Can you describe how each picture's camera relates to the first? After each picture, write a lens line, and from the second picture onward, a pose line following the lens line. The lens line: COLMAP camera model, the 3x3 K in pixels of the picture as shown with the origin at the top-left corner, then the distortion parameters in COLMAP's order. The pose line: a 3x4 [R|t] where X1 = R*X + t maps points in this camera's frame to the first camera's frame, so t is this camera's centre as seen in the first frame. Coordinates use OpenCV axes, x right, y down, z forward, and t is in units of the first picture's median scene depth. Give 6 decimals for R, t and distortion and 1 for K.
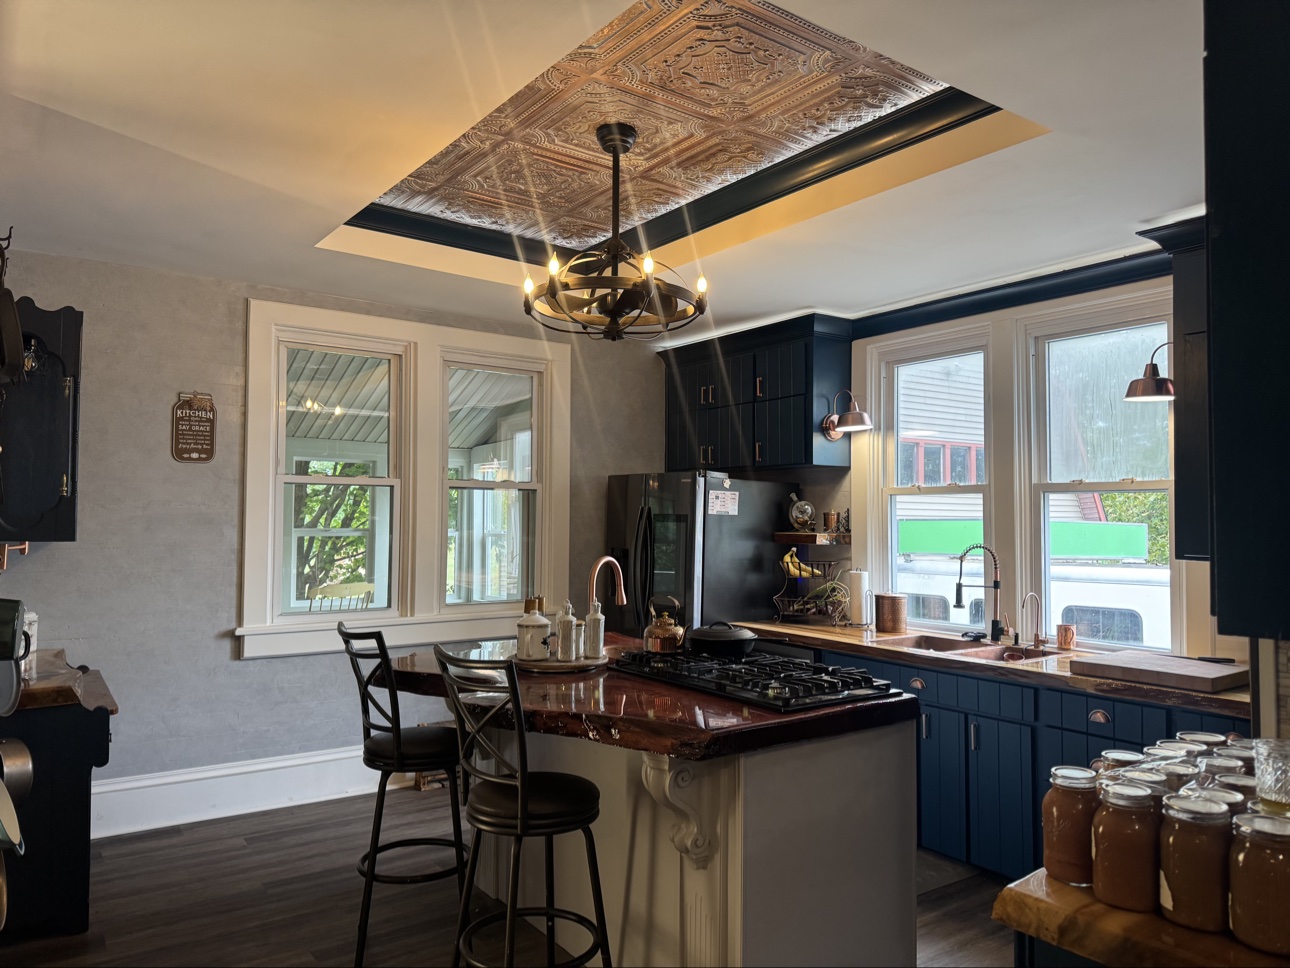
lens RADIAL K [[912.2, 0, 645.0], [0, 912.2, 484.0], [0, 0, 1]] dist [0.003077, -0.003109]
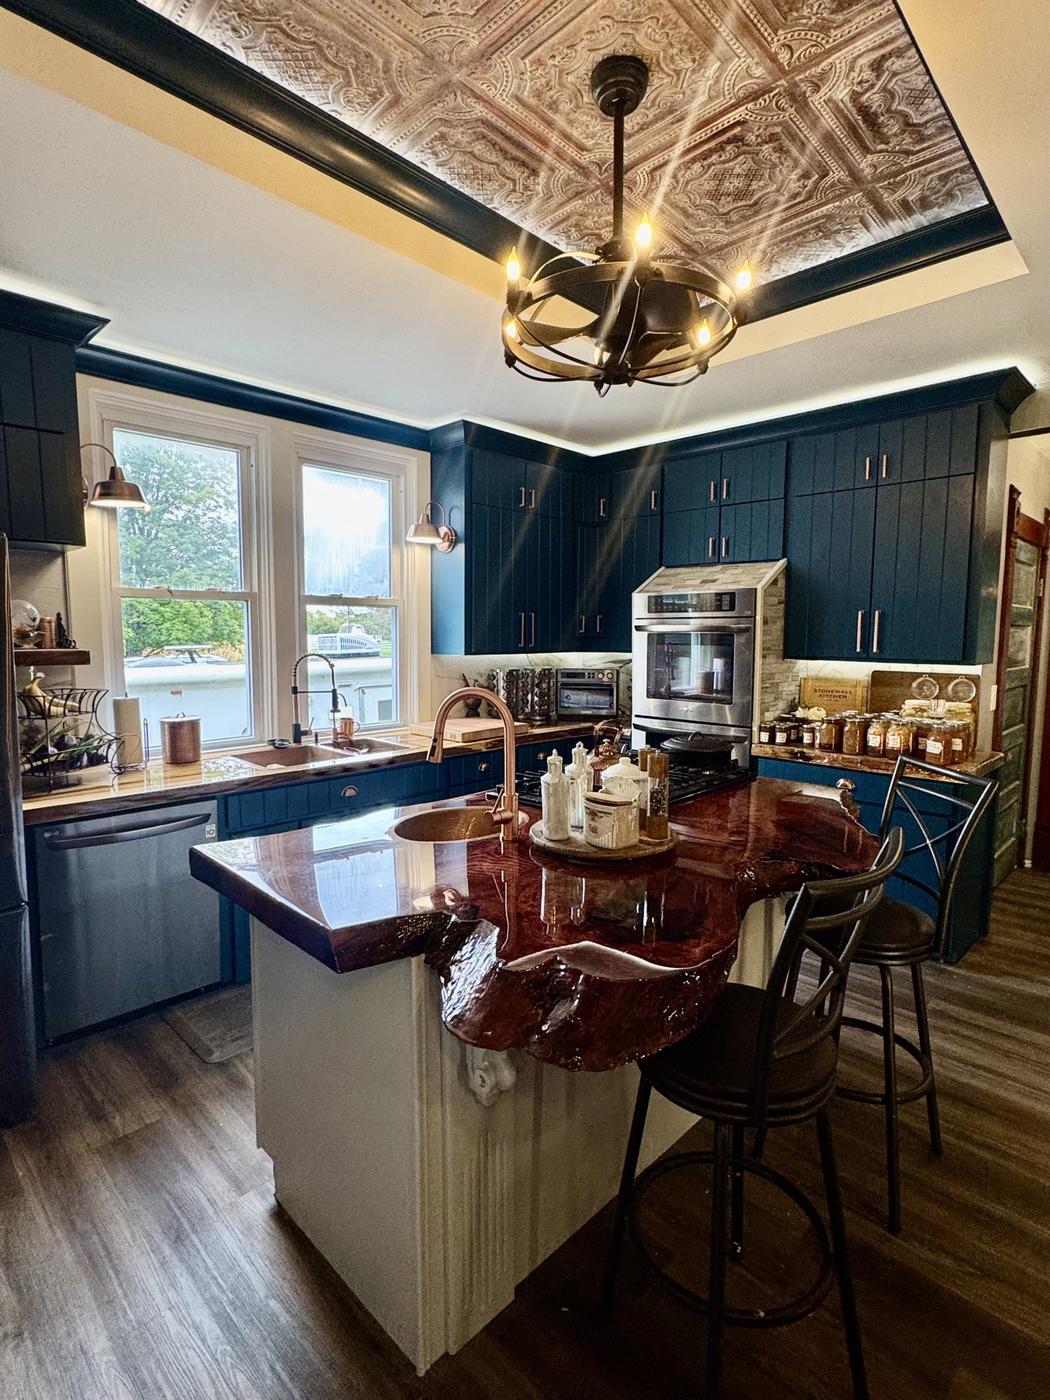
lens RADIAL K [[702.2, 0, 525.0], [0, 702.2, 700.0], [0, 0, 1]] dist [0.000174, -0.000182]
pose [[-0.172353, -0.106570, 0.979253, -0.439769], [-0.034459, 0.994174, 0.102129, 0.027929], [-0.984432, -0.016142, -0.175021, 0.867686]]
